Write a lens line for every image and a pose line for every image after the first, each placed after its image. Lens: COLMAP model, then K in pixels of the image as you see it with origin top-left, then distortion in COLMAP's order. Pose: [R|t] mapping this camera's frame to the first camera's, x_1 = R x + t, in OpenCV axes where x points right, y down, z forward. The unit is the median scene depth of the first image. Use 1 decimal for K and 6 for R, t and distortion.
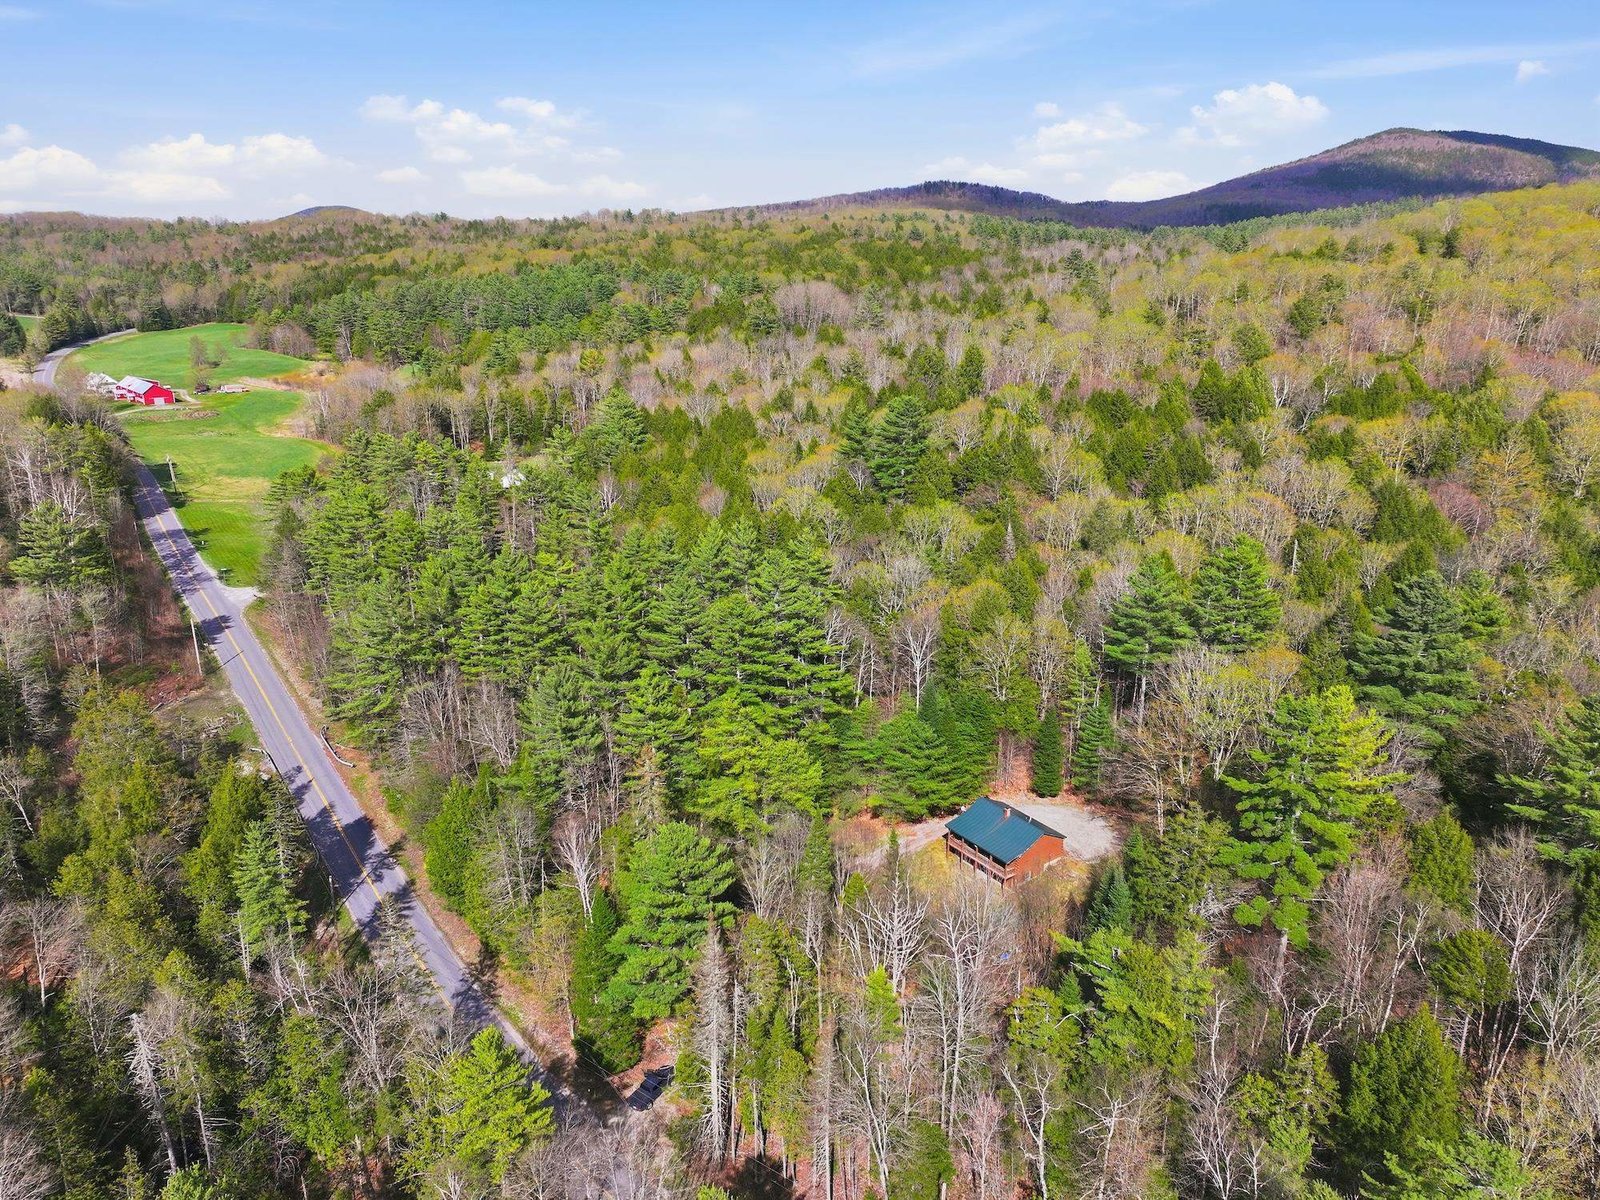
lens RADIAL K [[1122.4, 0, 798.8], [0, 1122.4, 599.6], [0, 0, 1]] dist [-0.004762, 0.018392]
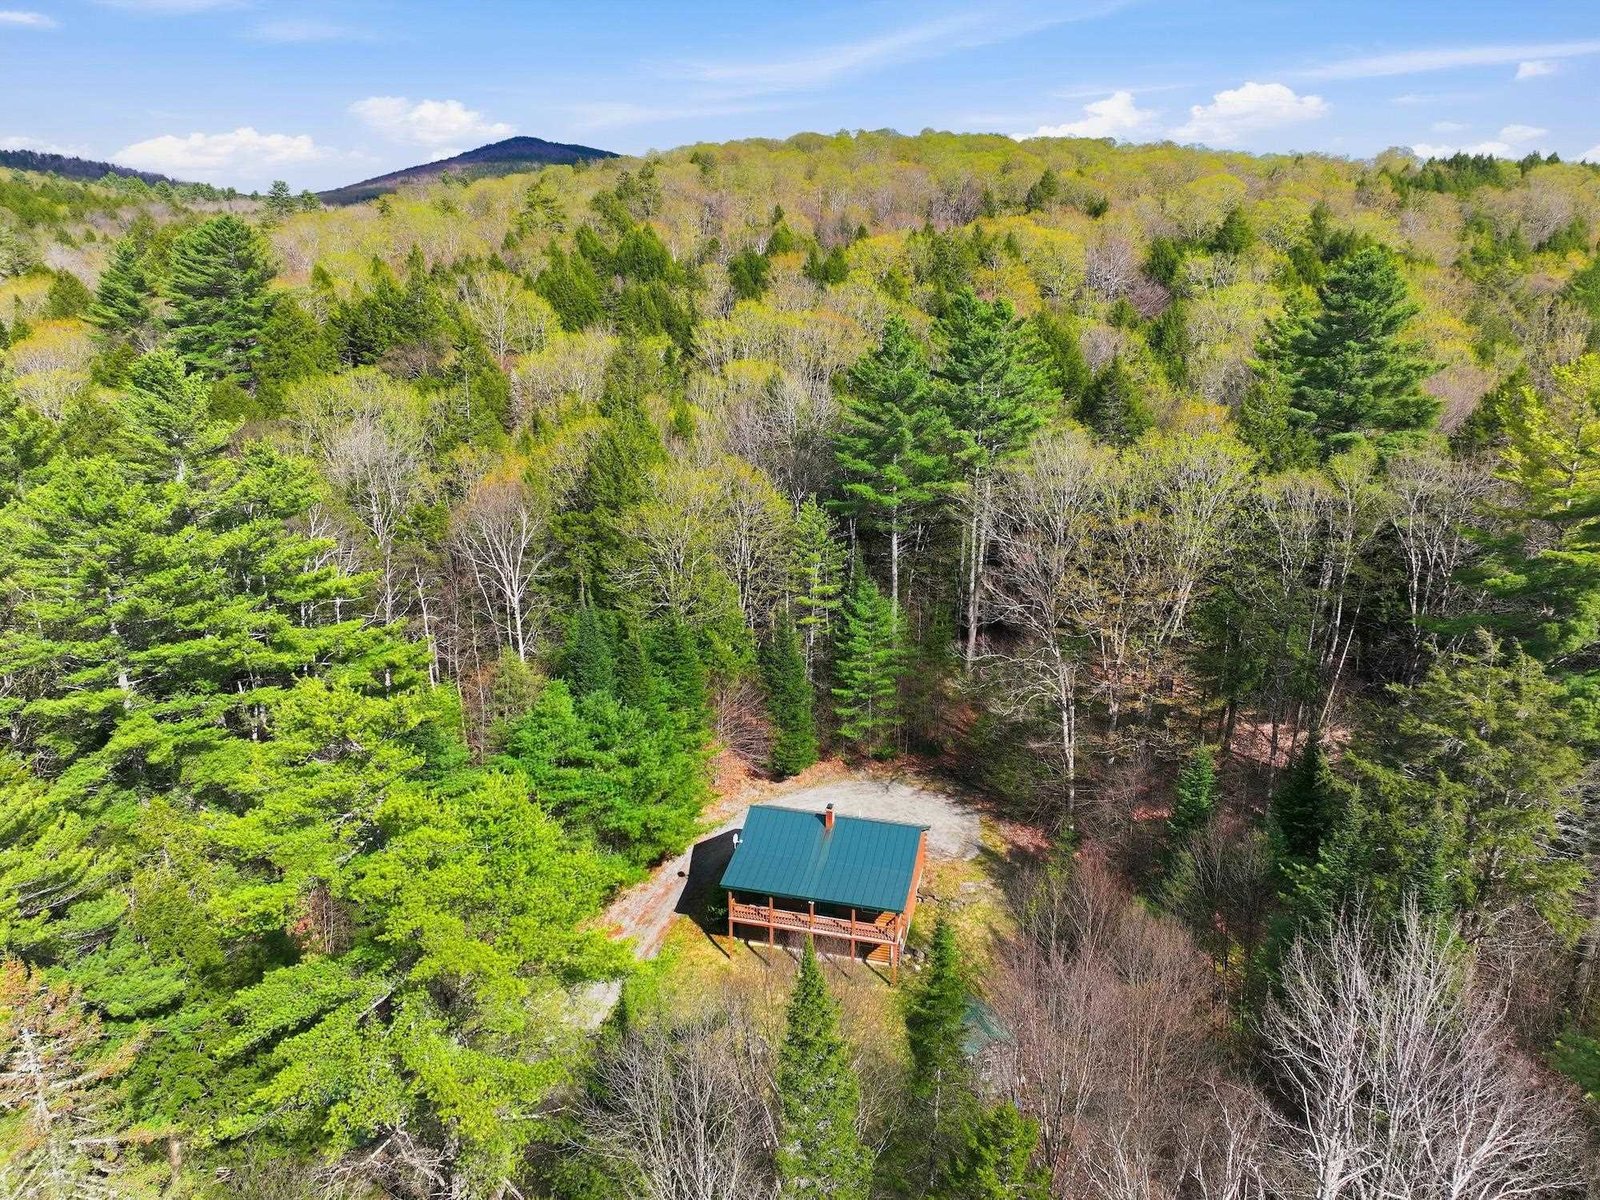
lens RADIAL K [[1122.4, 0, 801.7], [0, 1122.4, 599.8], [0, 0, 1]] dist [-0.004762, 0.018392]
pose [[0.754542, -0.187022, 0.629038, -0.107295], [0.203224, 0.978003, 0.047005, 0.063943], [-0.623992, 0.092368, 0.775952, 0.550847]]
